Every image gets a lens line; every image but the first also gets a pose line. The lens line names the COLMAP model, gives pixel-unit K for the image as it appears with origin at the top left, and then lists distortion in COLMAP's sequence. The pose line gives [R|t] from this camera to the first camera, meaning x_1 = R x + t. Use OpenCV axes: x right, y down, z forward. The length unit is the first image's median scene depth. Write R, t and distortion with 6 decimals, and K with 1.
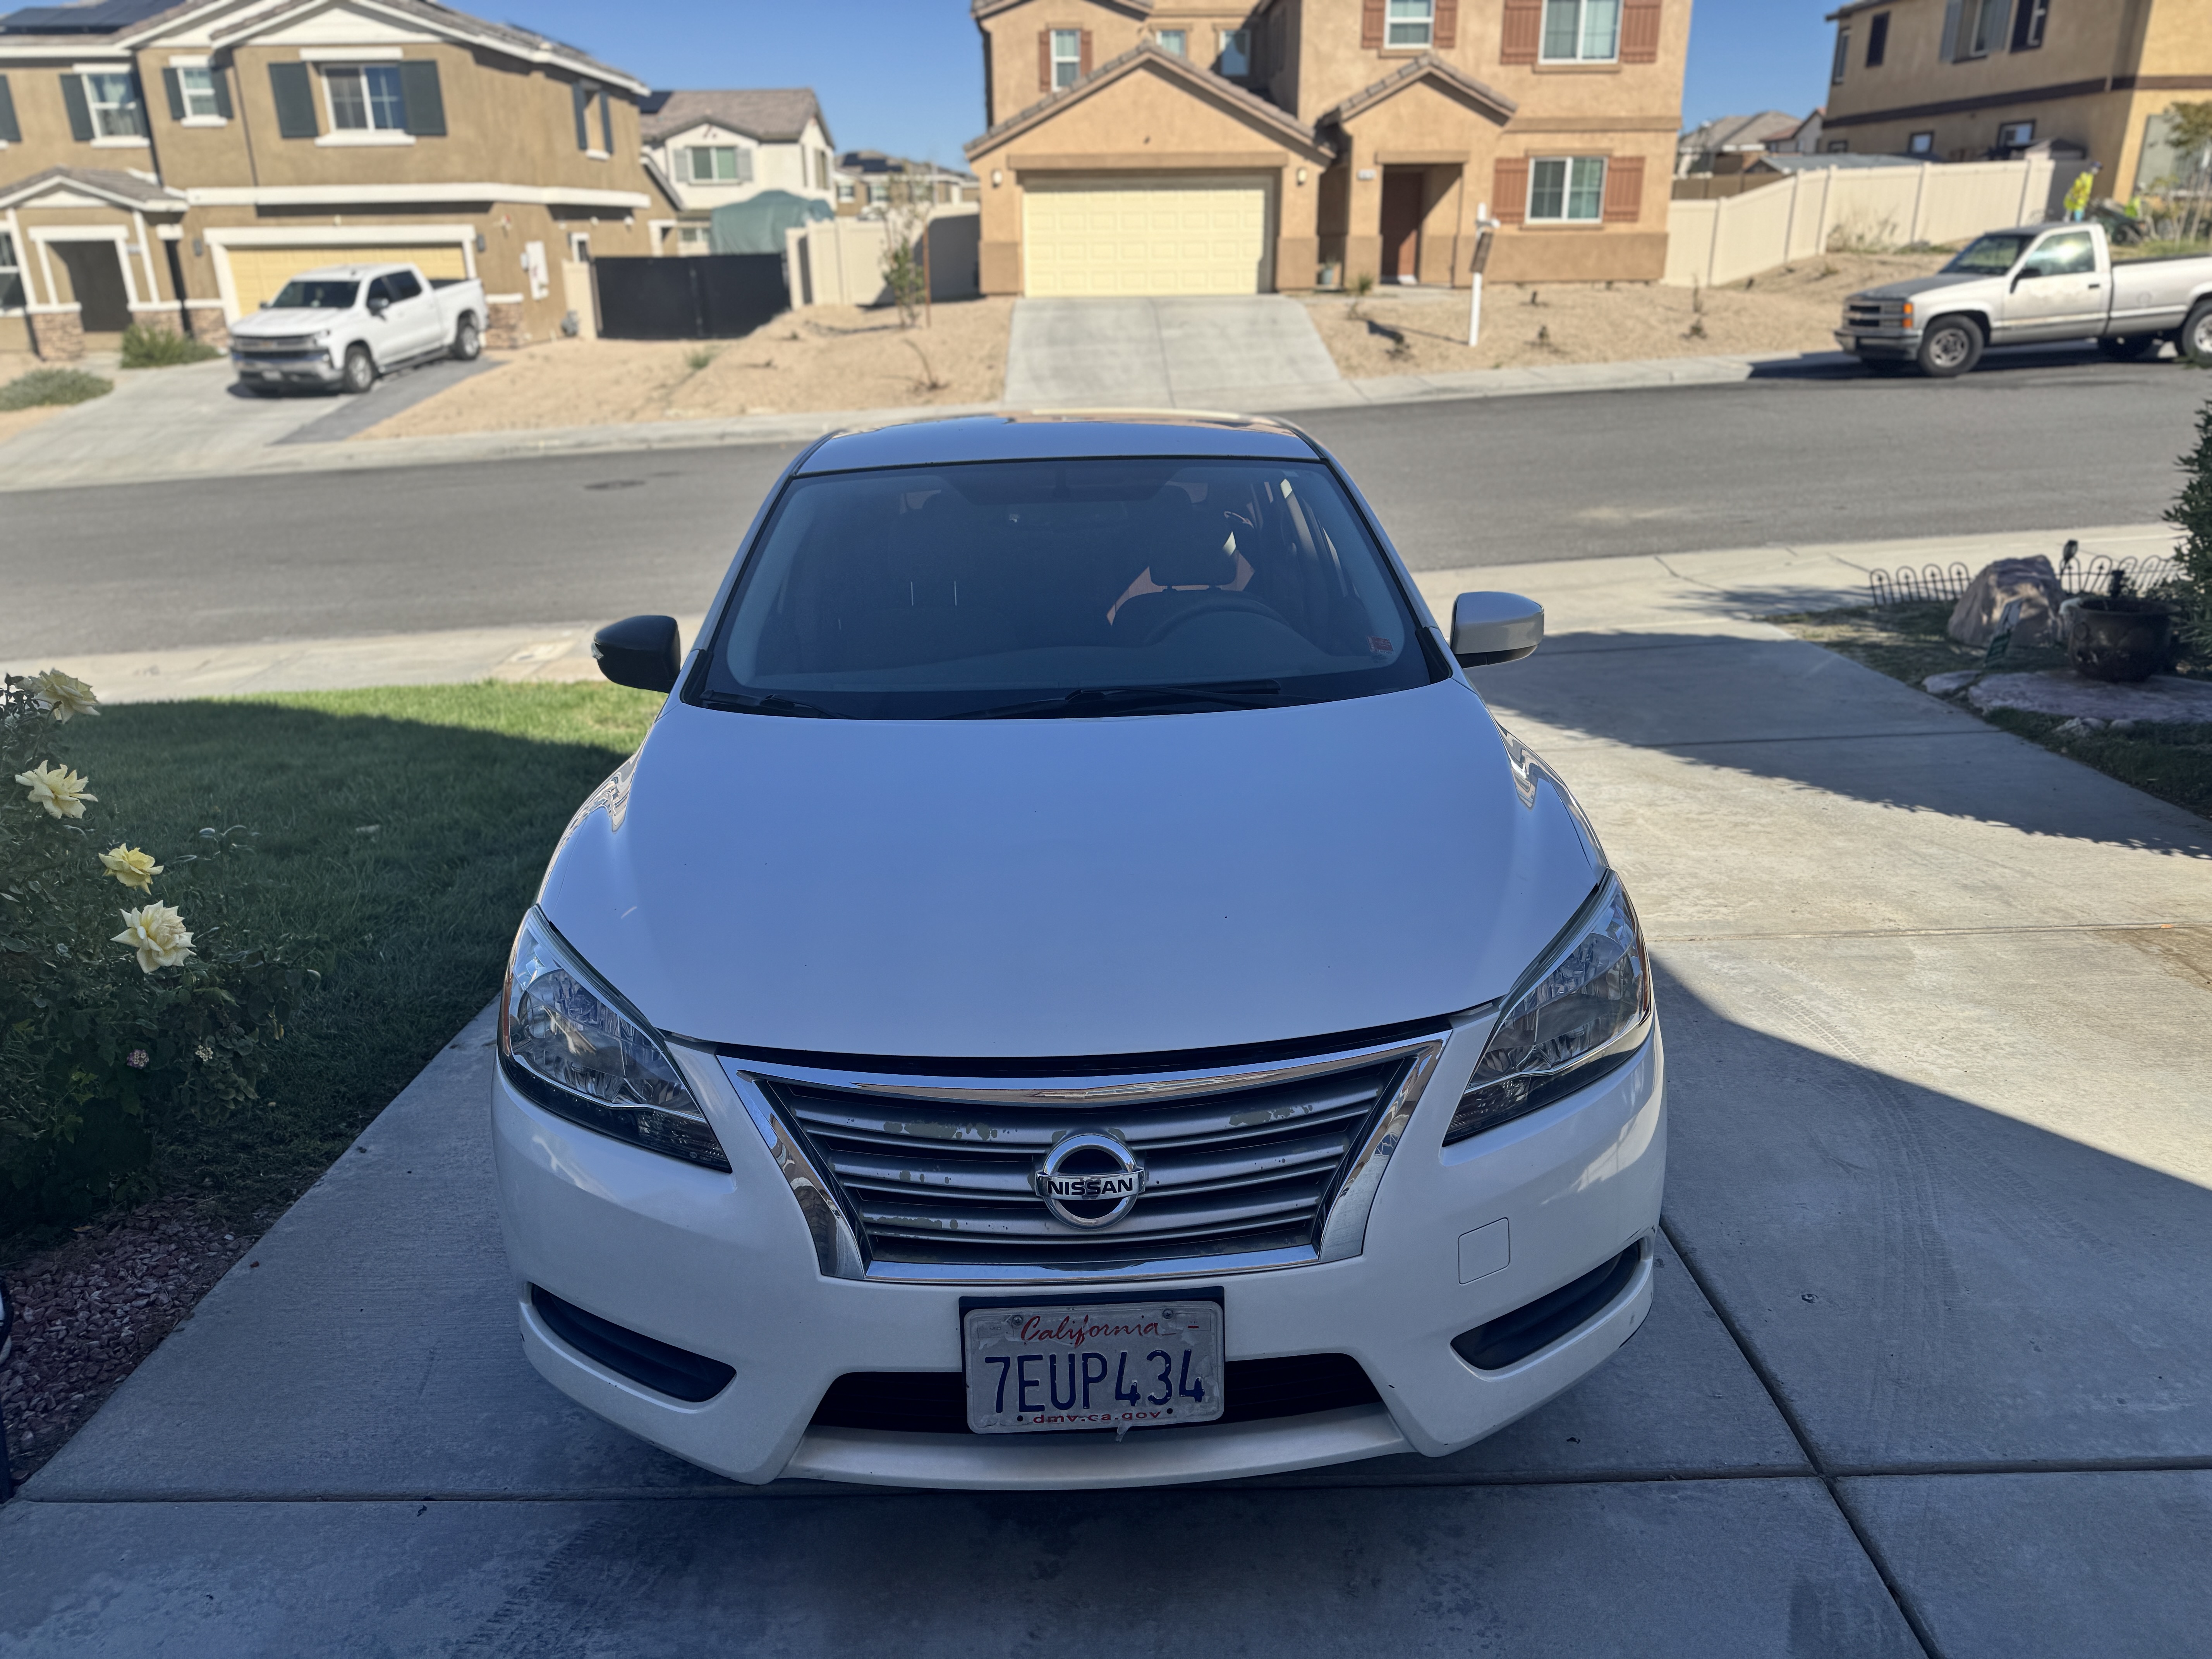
lens RADIAL K [[1700.9, 0, 1106.0], [0, 1700.9, 829.5], [0, 0, 1]] dist [0.007149, 0.007563]
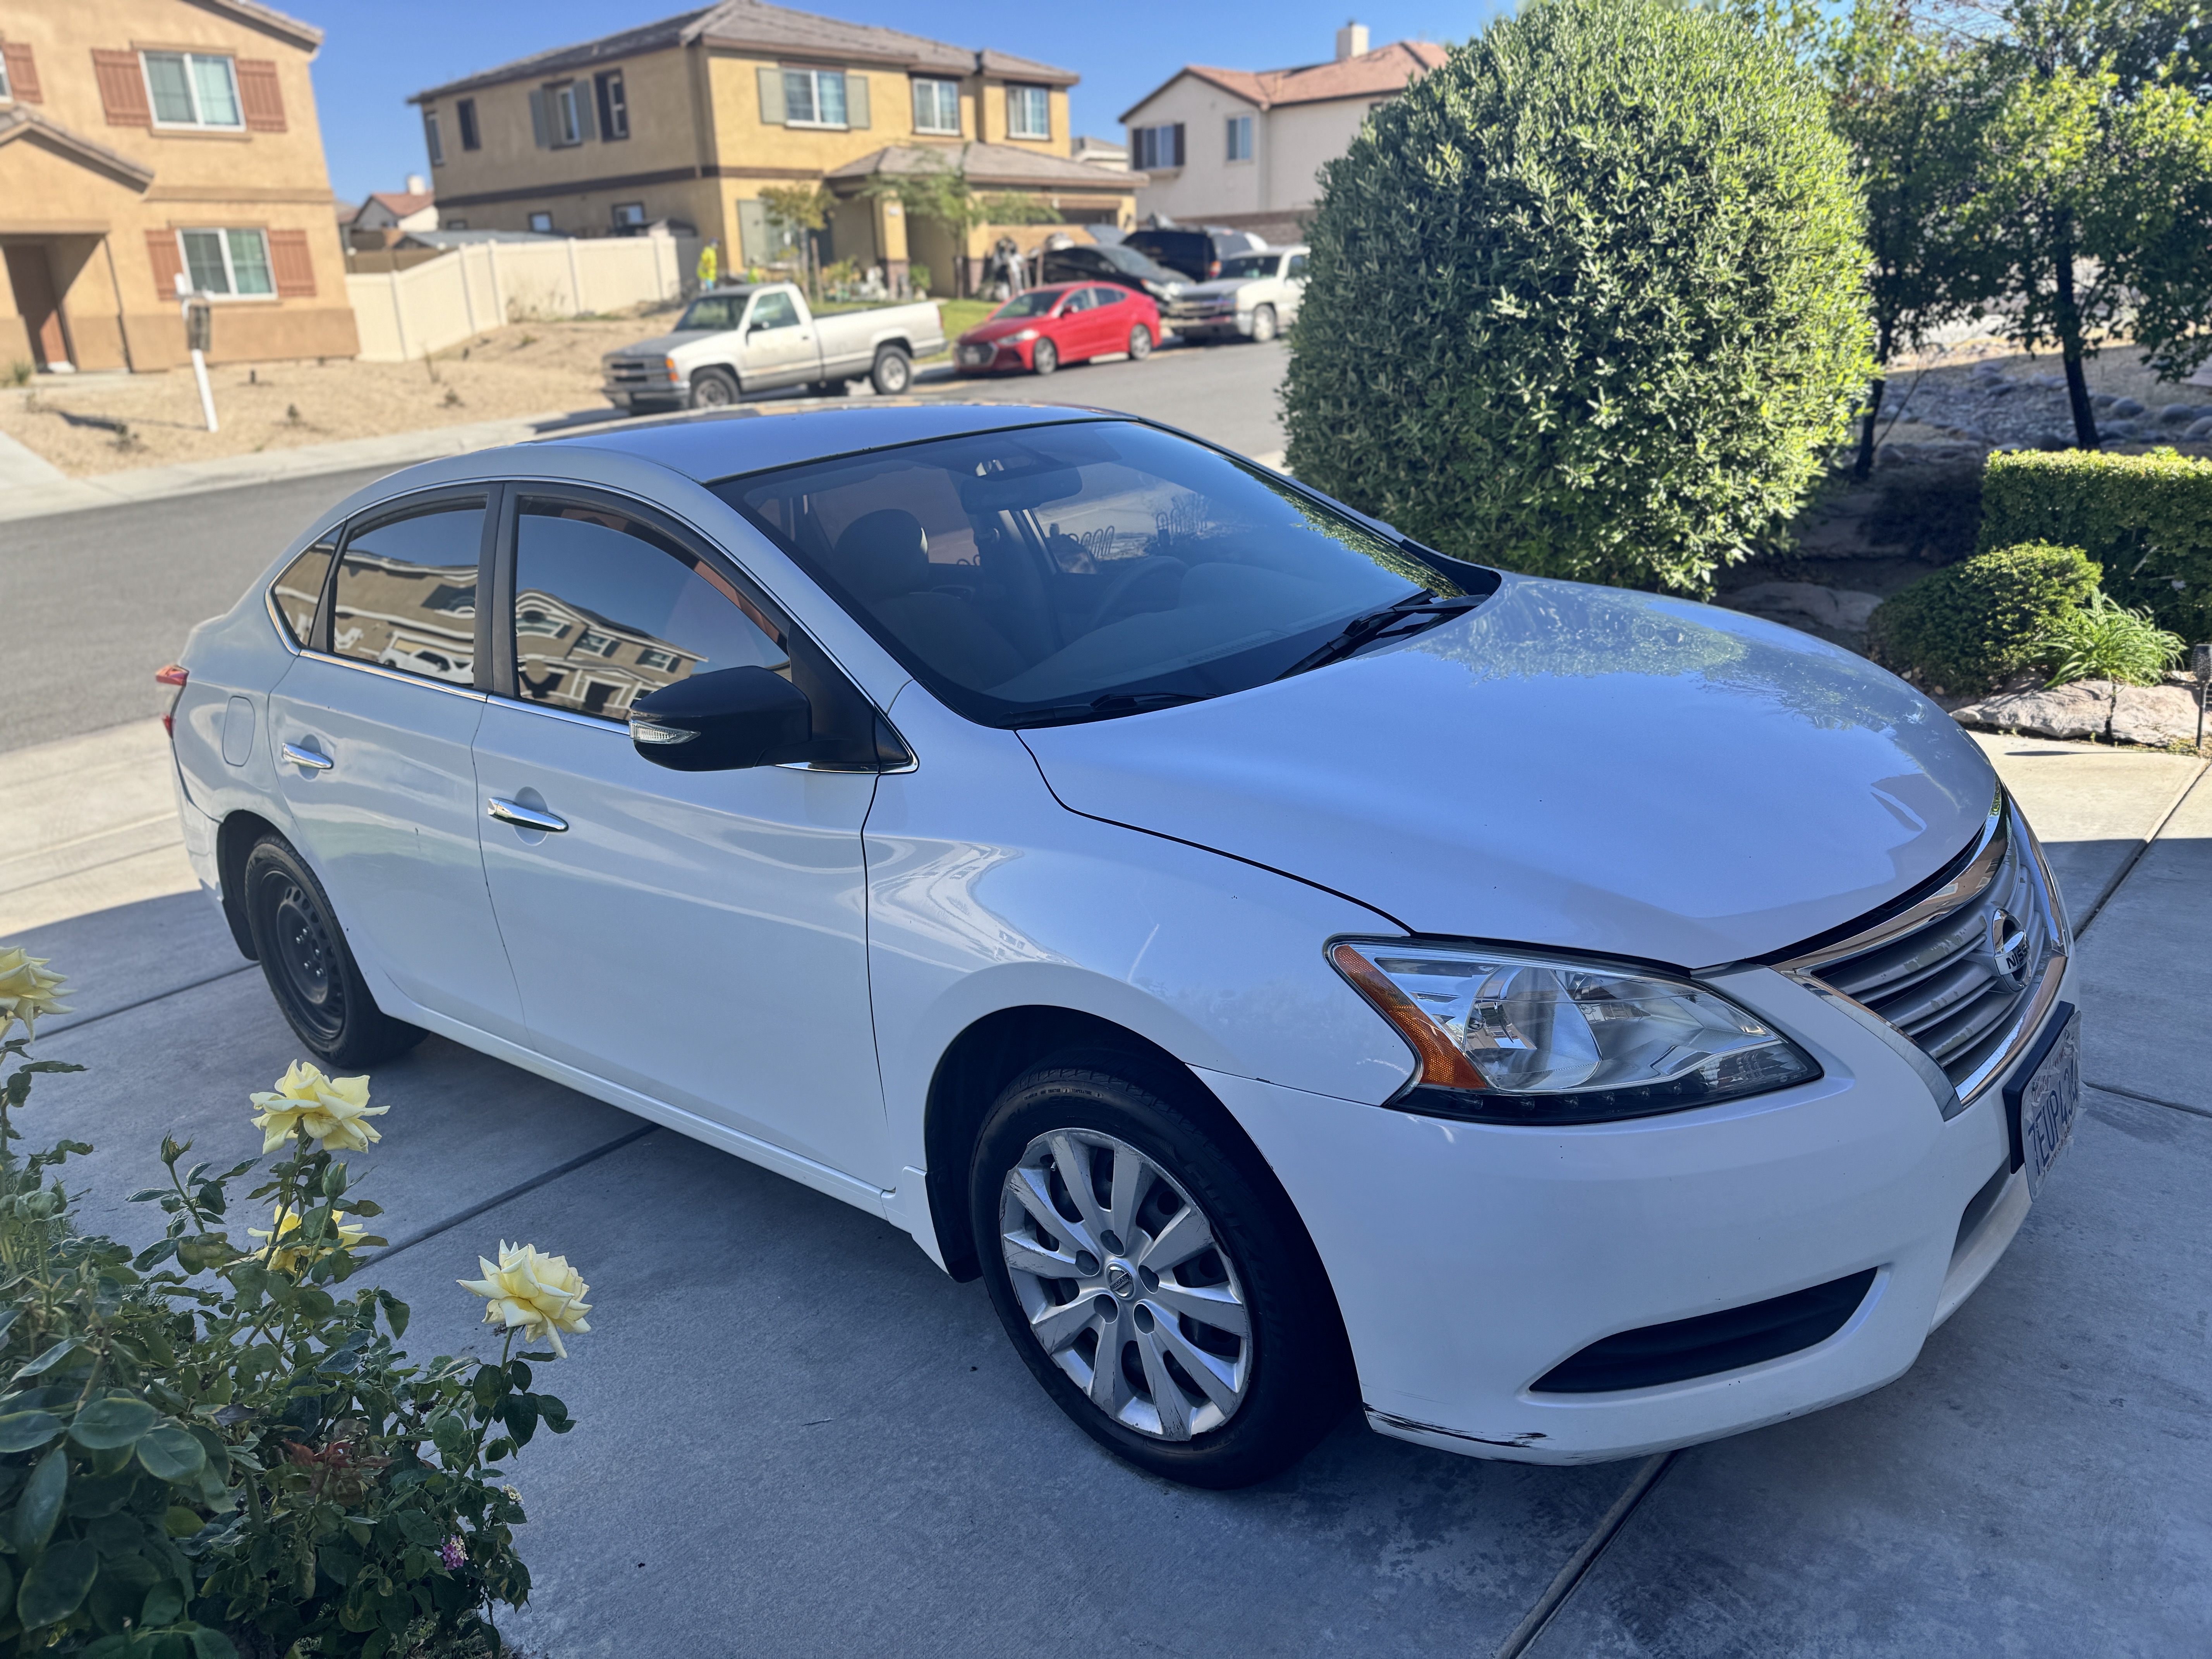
lens RADIAL K [[1700.9, 0, 1106.0], [0, 1700.9, 829.5], [0, 0, 1]] dist [0.007149, 0.007563]
pose [[0.698263, -0.232818, 0.676923, -0.095180], [0.265616, 0.962392, 0.057012, -0.007387], [-0.664738, 0.139992, 0.733843, 0.049479]]
